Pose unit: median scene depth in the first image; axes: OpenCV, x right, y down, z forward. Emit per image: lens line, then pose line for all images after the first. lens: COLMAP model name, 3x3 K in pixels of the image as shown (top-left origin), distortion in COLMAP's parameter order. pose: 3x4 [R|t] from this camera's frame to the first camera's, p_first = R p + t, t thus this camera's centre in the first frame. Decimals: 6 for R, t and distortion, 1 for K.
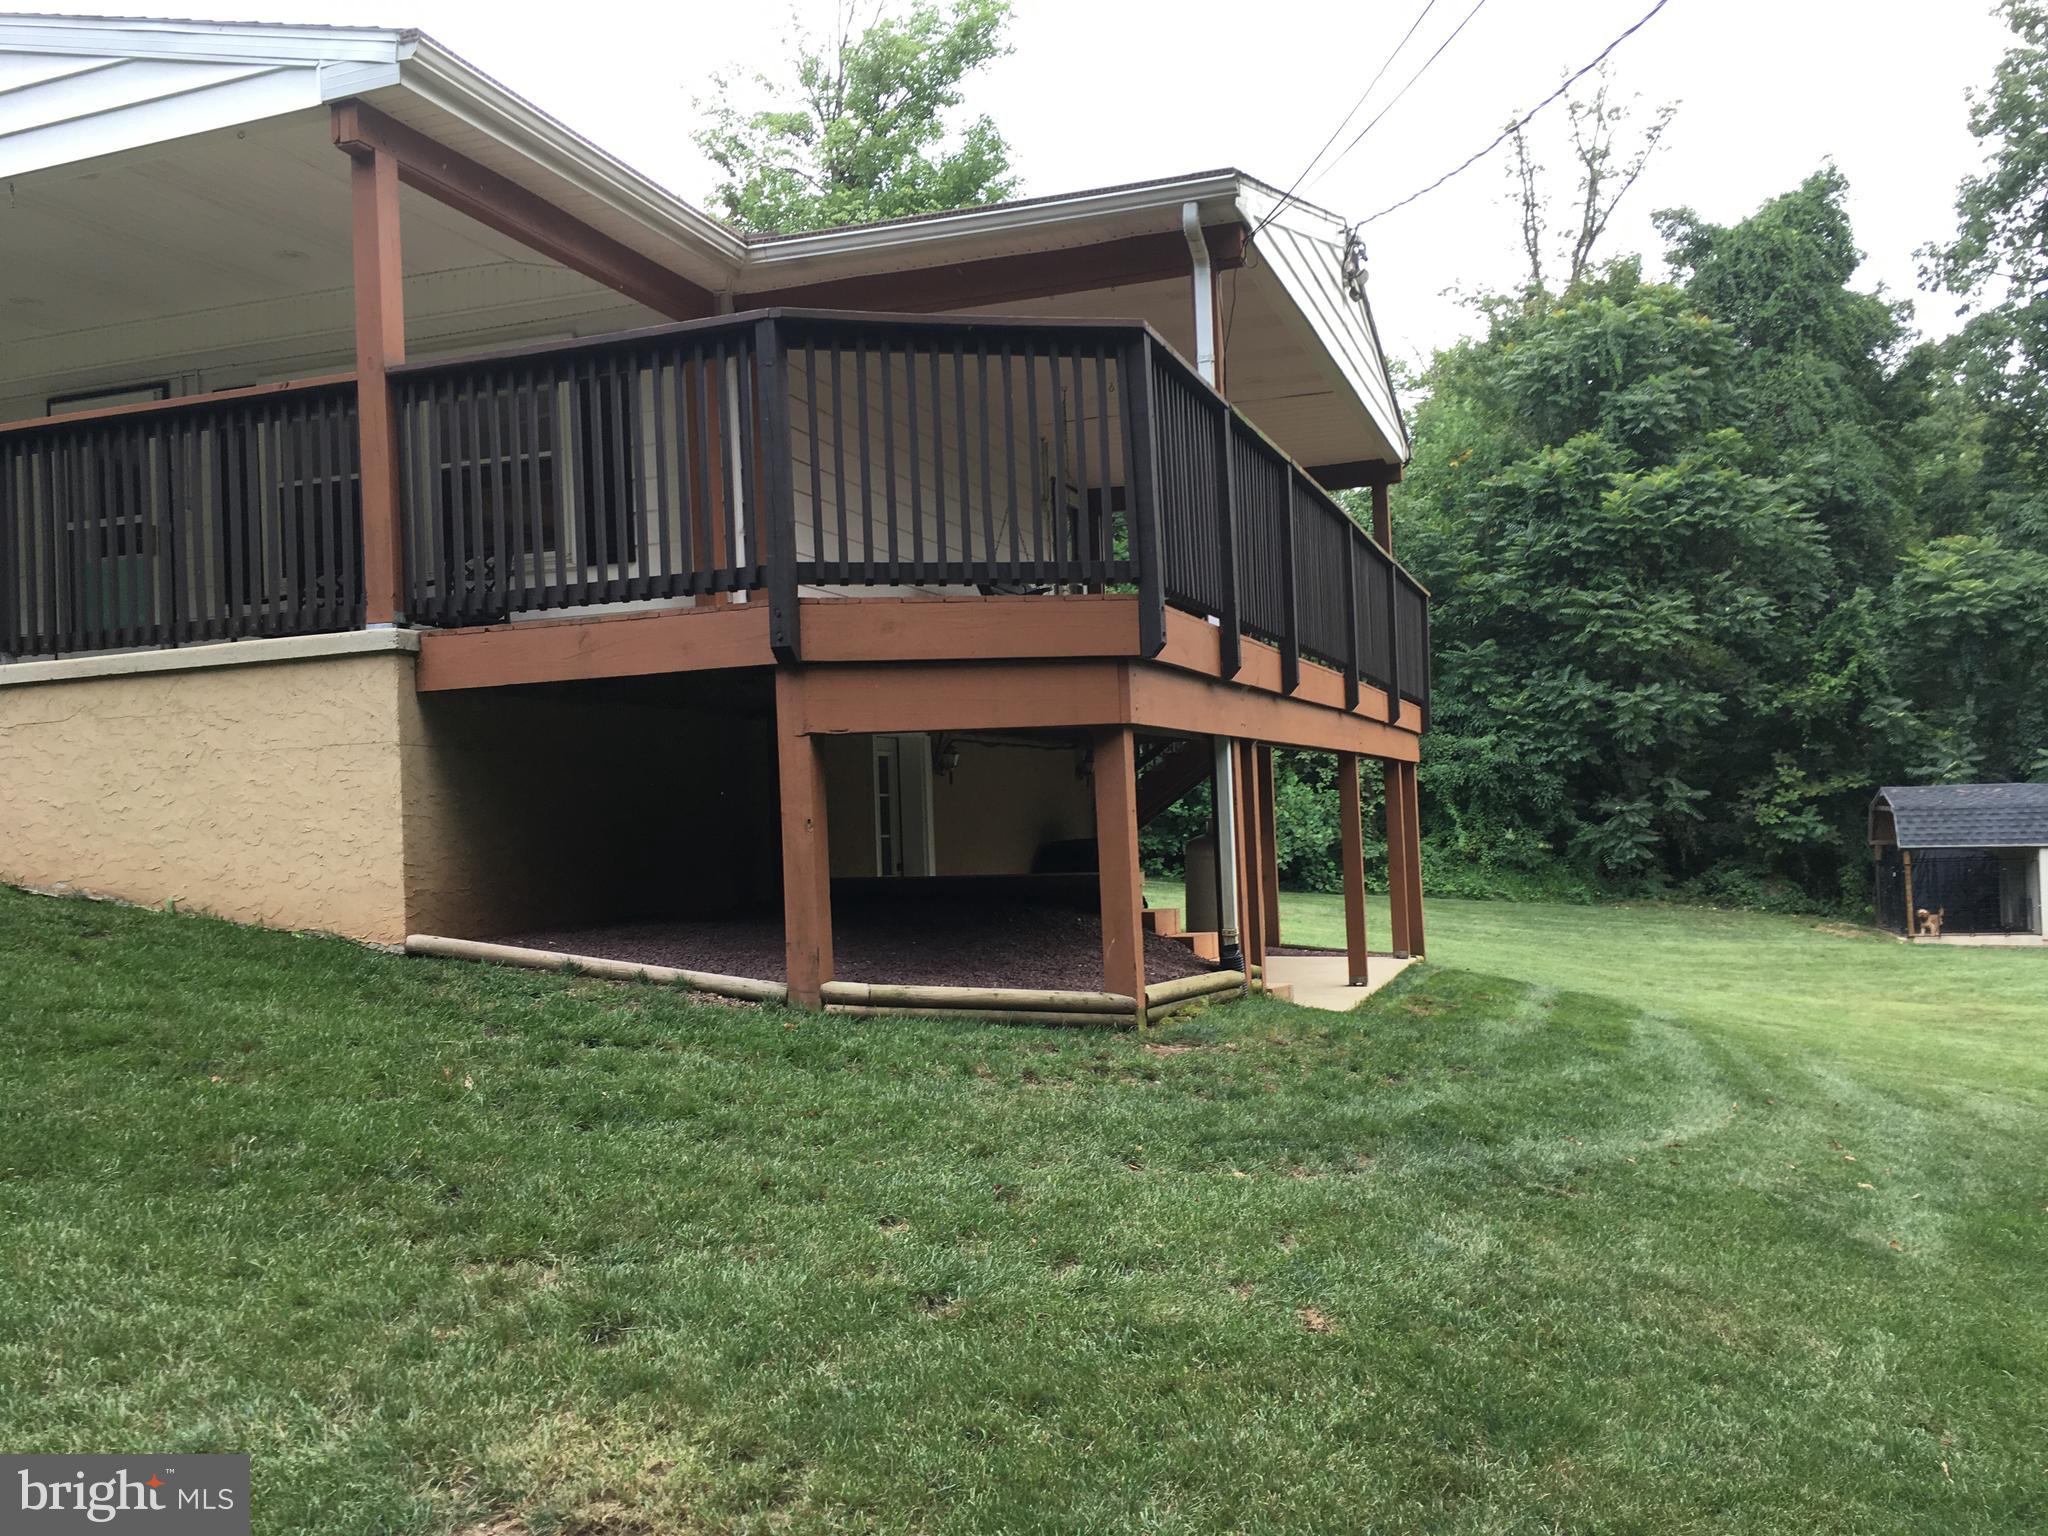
lens RADIAL K [[1731.6, 0, 1019.2], [0, 1731.6, 779.9], [0, 0, 1]] dist [0.084034, -0.100614]
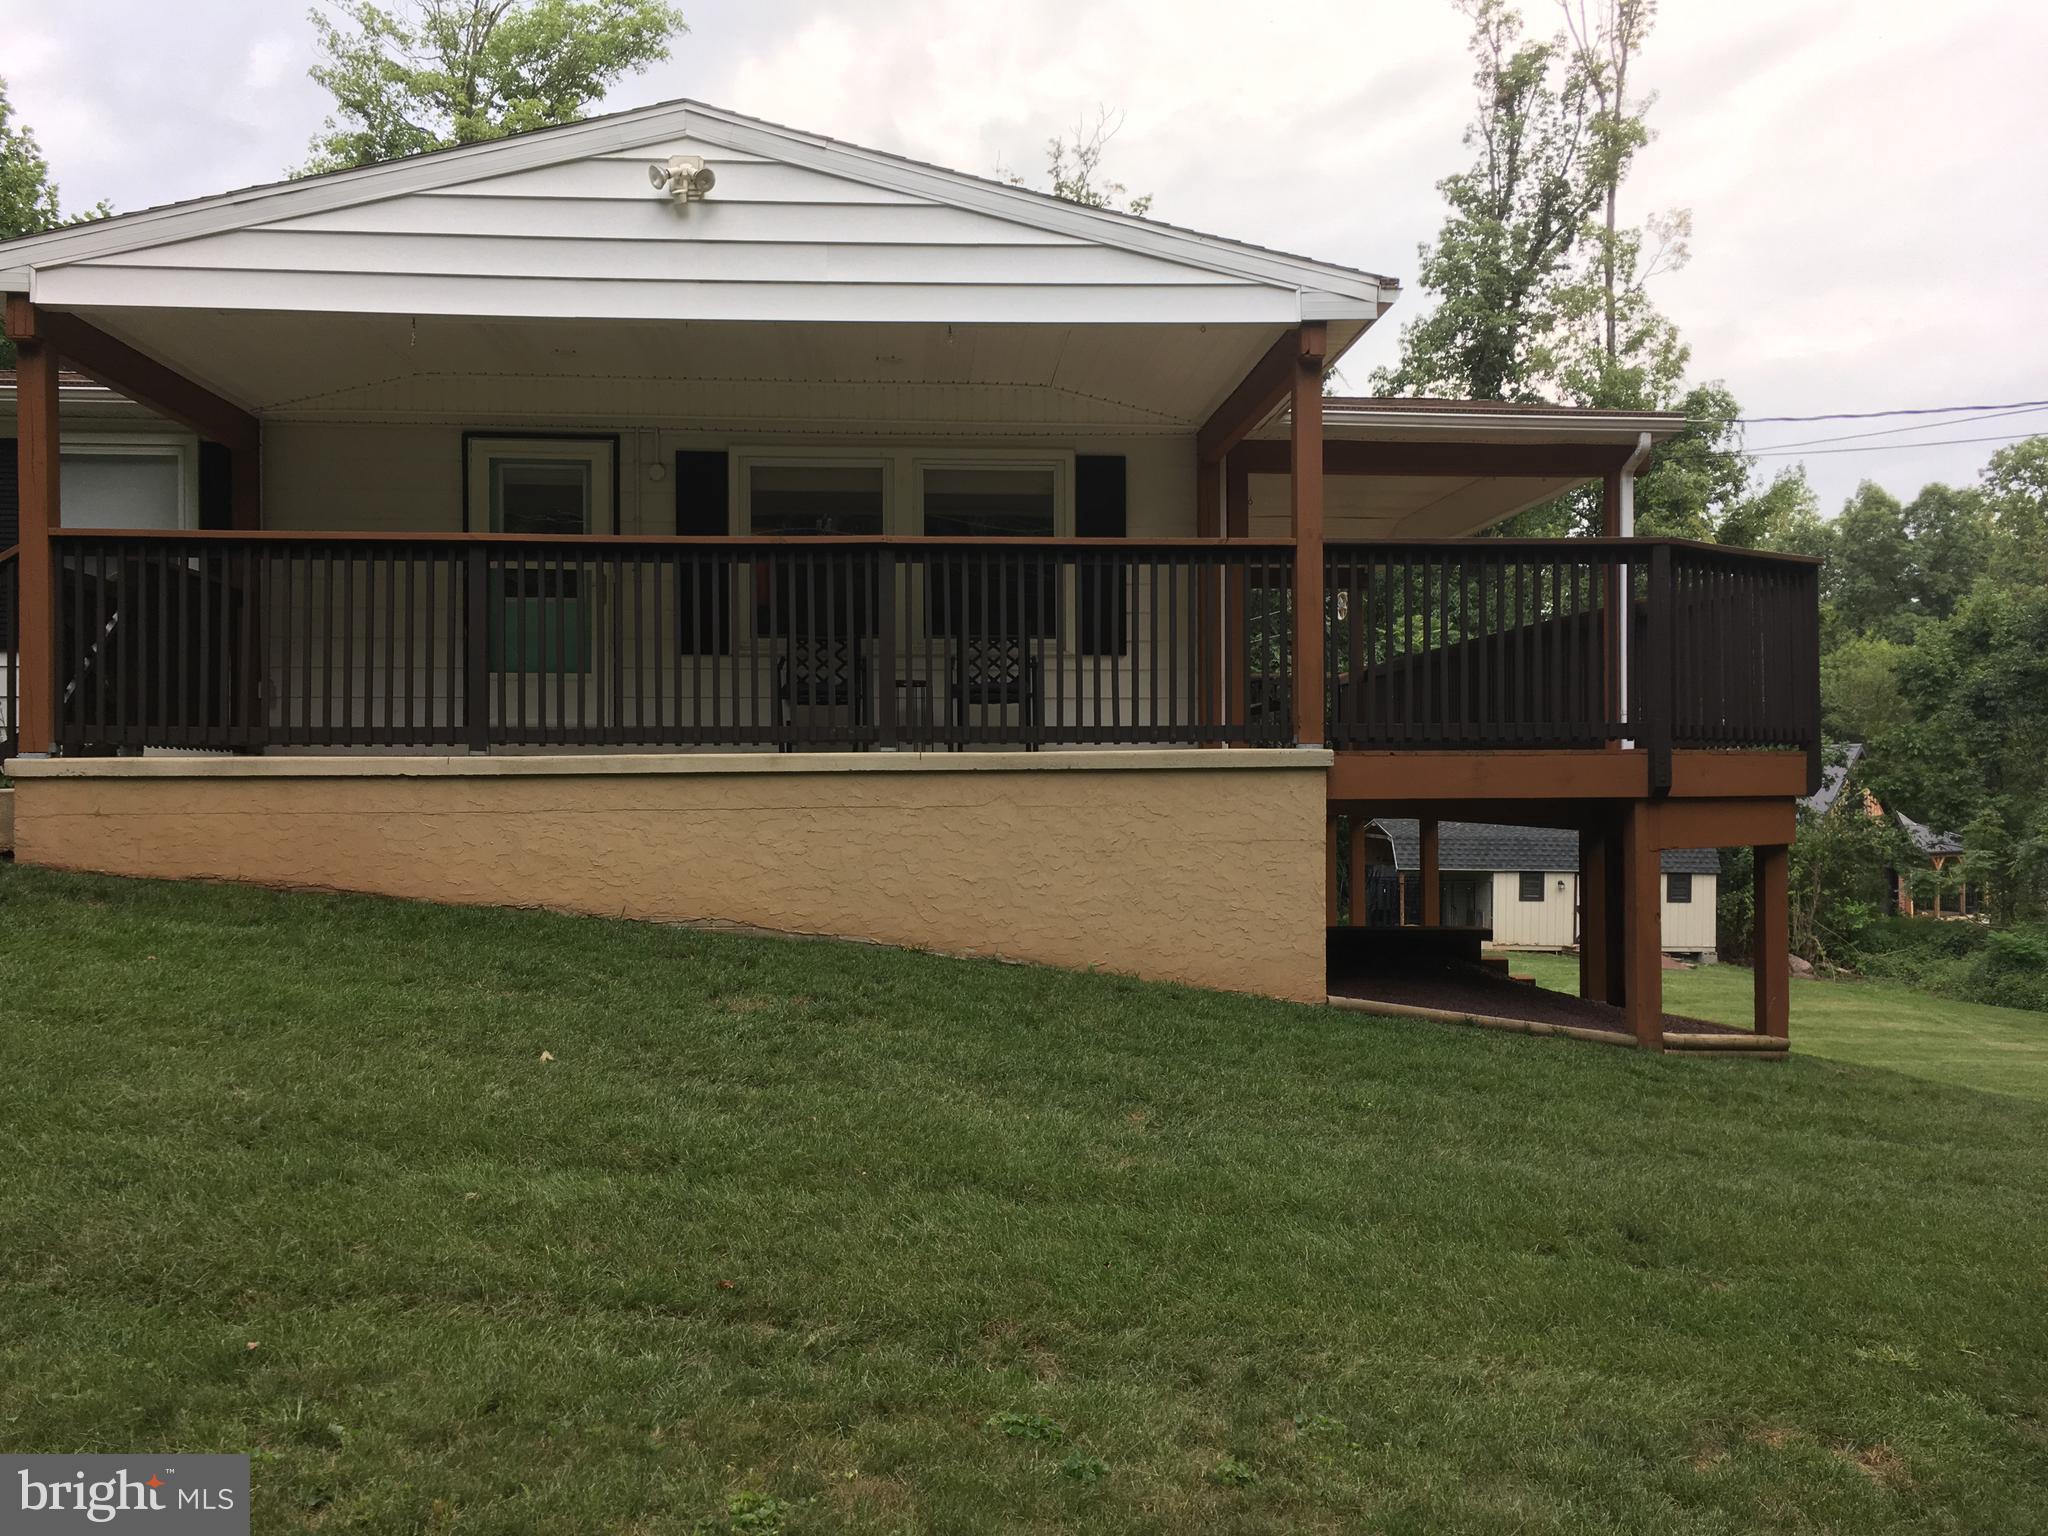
lens RADIAL K [[1731.6, 0, 1024.3], [0, 1731.6, 779.8], [0, 0, 1]] dist [0.084034, -0.100614]
pose [[0.915223, 0.039591, 0.400998, -0.208151], [-0.042899, 0.999079, -0.000728, -0.010880], [-0.400657, -0.016536, 0.916079, -0.008798]]
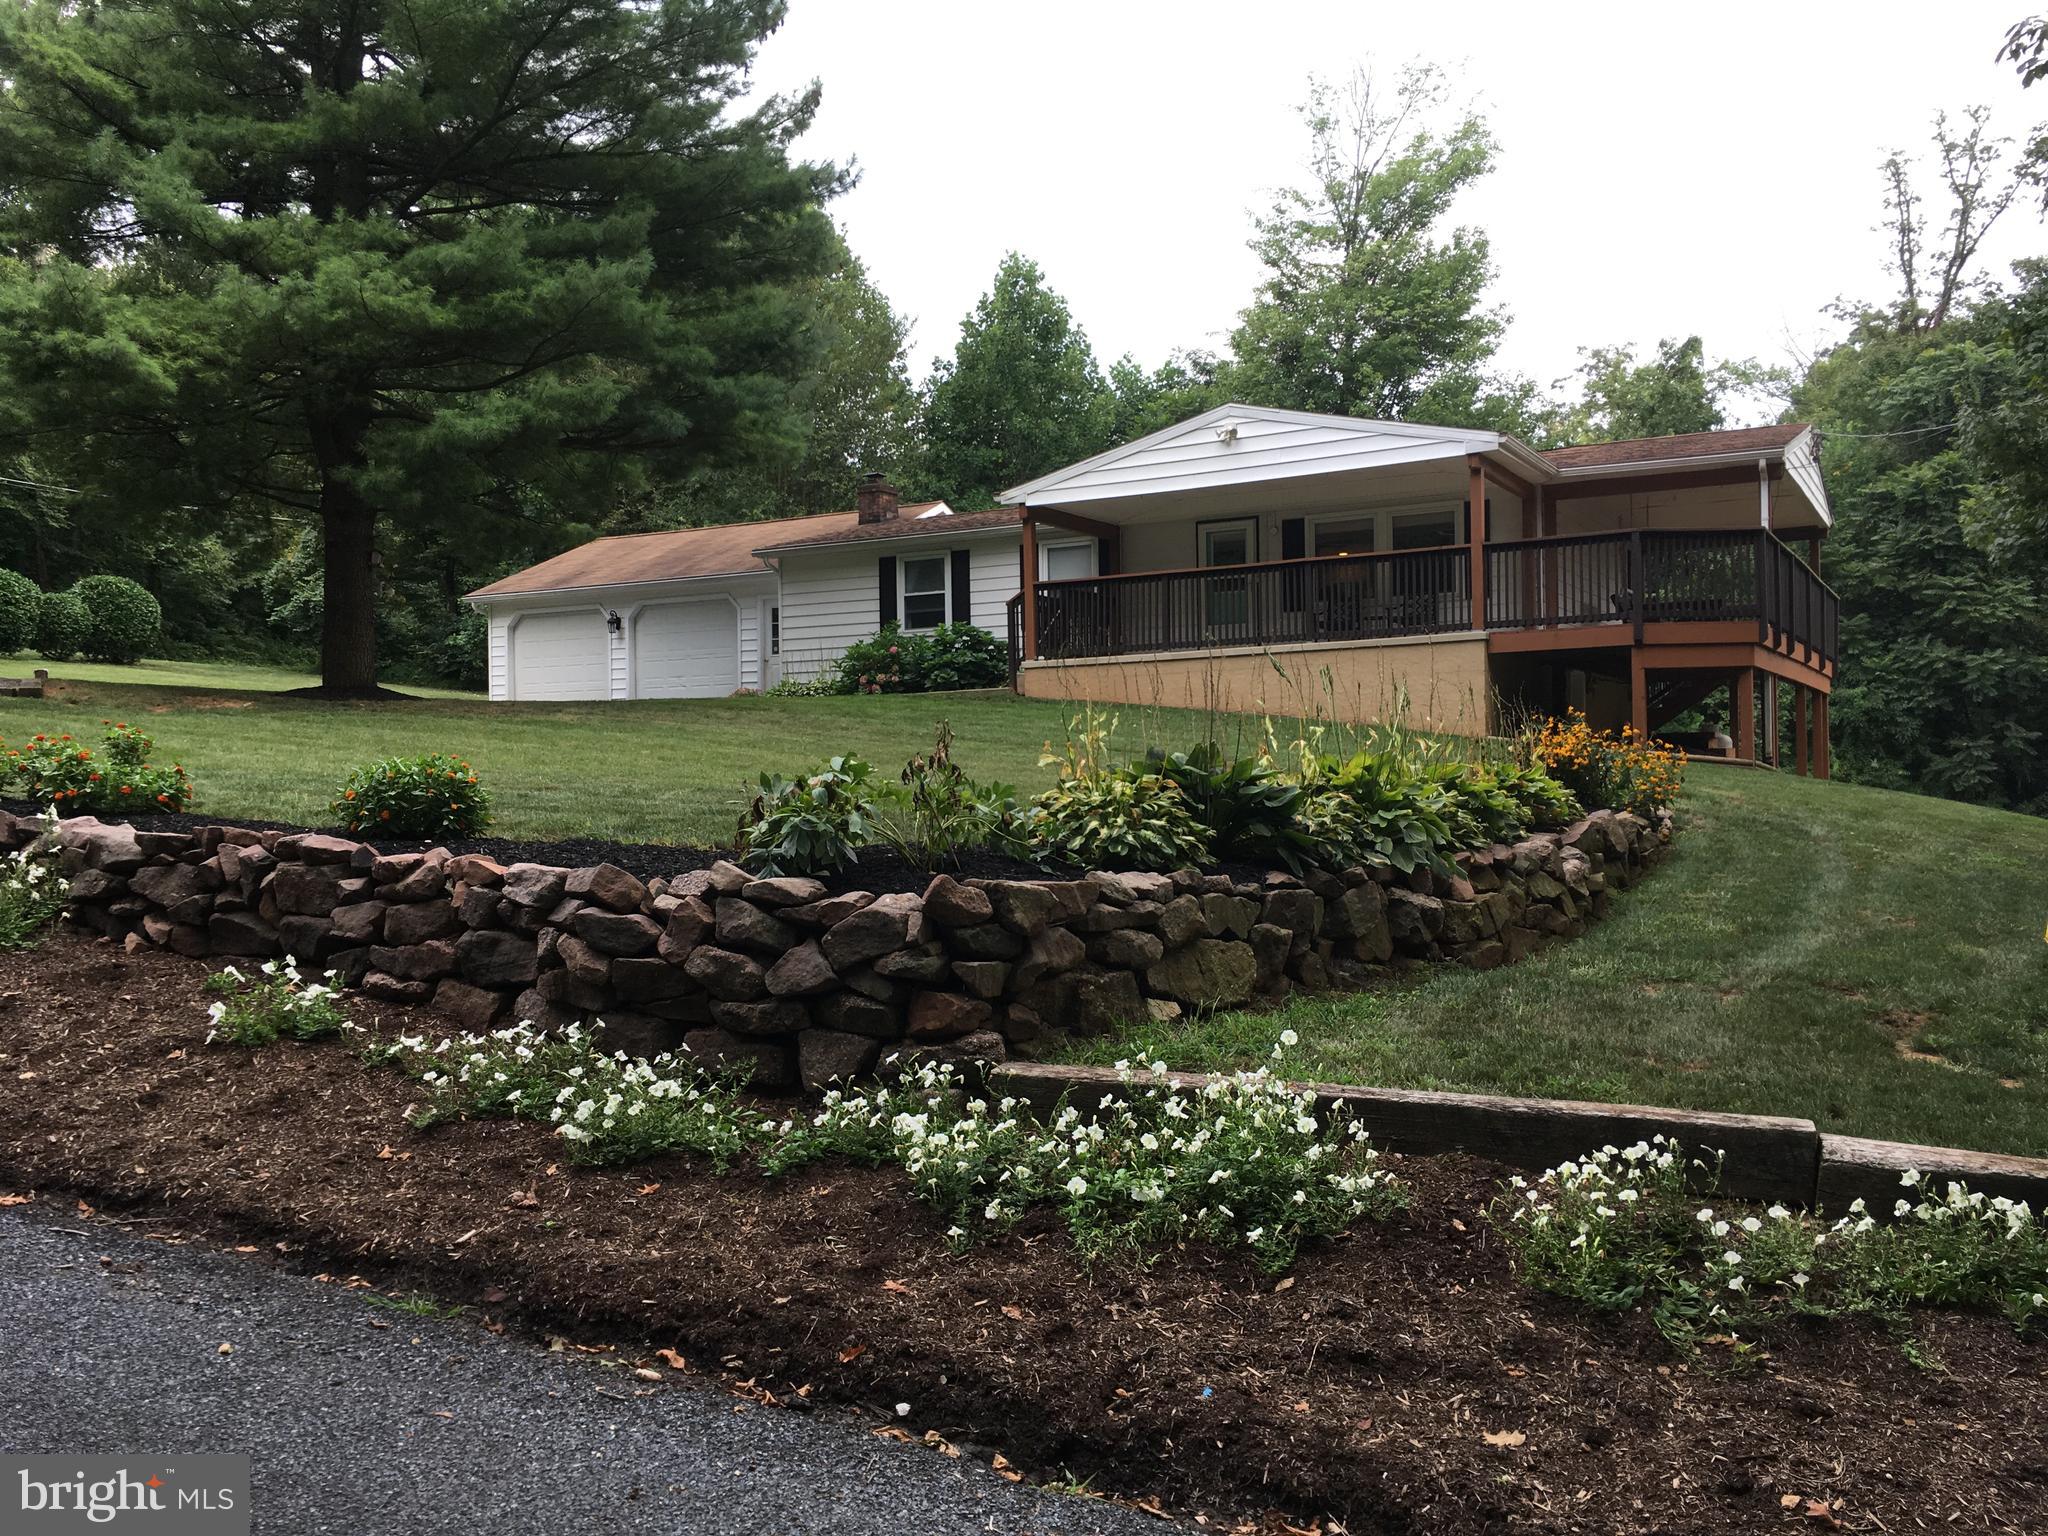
lens RADIAL K [[1731.6, 0, 1028.5], [0, 1731.6, 790.0], [0, 0, 1]] dist [0.084034, -0.100614]
pose [[0.985679, 0.021513, -0.167253, -0.122691], [-0.016376, 0.999353, 0.032033, 0.019288], [0.167834, -0.028835, 0.985393, -0.401975]]
